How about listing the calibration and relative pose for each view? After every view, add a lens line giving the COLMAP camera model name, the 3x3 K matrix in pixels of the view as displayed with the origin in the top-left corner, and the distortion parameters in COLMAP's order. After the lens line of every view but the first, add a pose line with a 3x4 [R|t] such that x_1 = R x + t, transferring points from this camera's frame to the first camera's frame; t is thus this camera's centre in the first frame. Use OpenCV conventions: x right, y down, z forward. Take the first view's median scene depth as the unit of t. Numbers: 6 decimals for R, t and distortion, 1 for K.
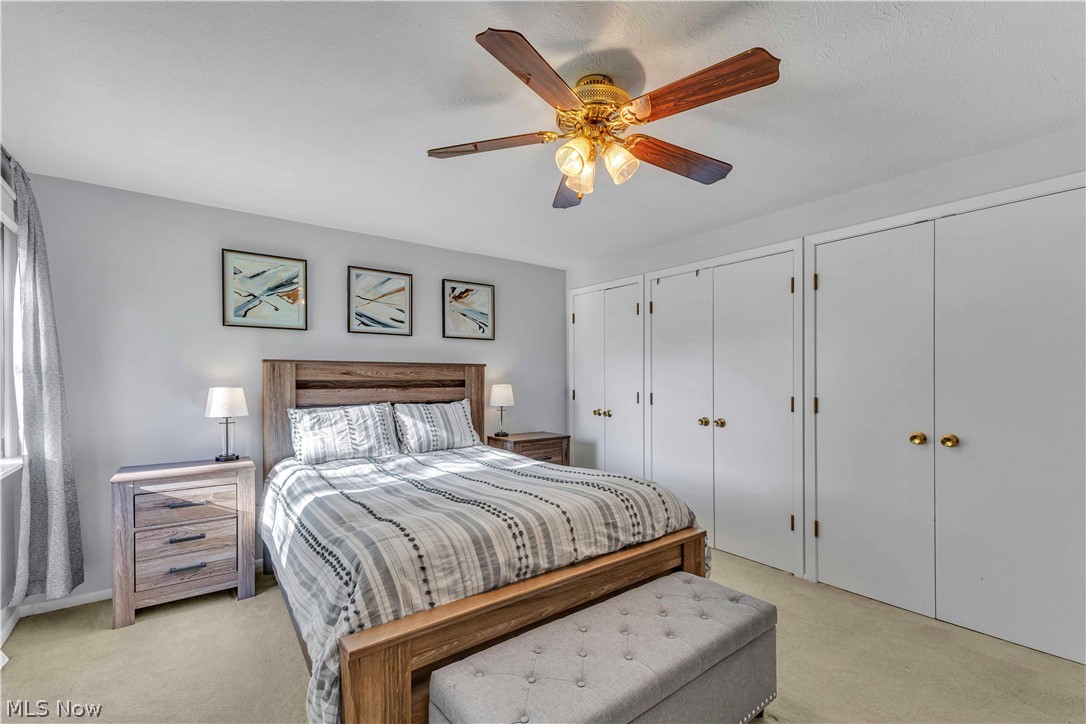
lens RADIAL K [[470.5, 0, 547.1], [0, 470.5, 377.3], [0, 0, 1]] dist [0.008670, -0.001502]
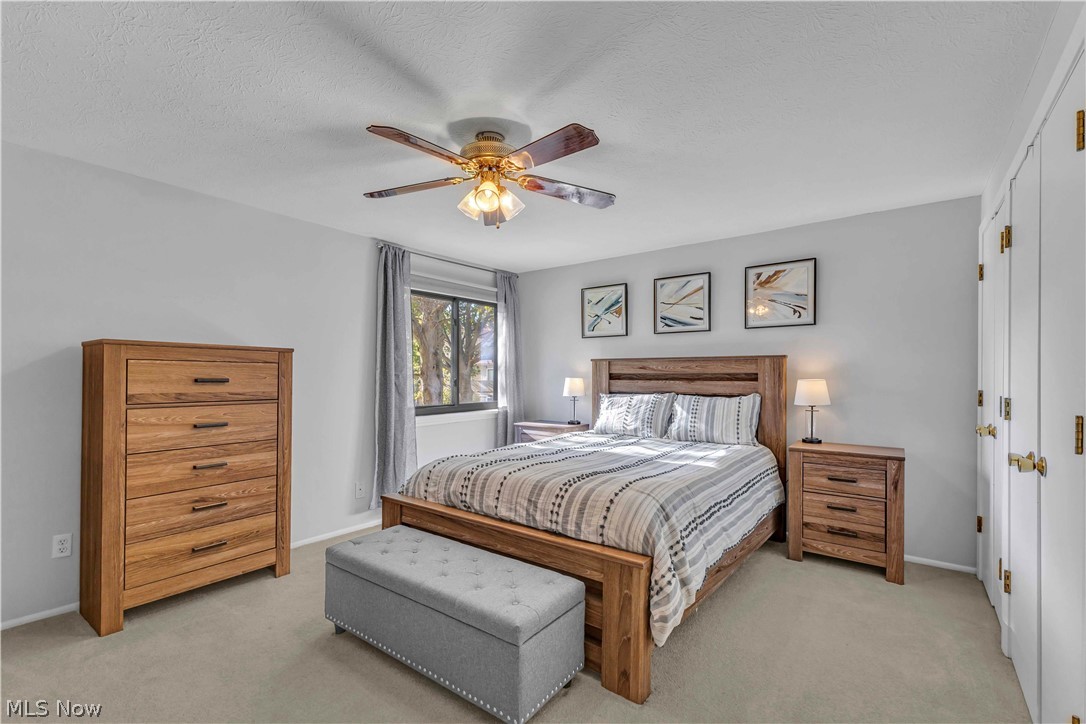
lens RADIAL K [[470.5, 0, 543.5], [0, 470.5, 370.2], [0, 0, 1]] dist [0.008670, -0.001502]
pose [[0.269348, -0.004989, -0.963030, 0.699192], [0.002968, 0.999986, -0.004350, 0.002351], [0.963038, -0.001686, 0.269359, 0.415667]]
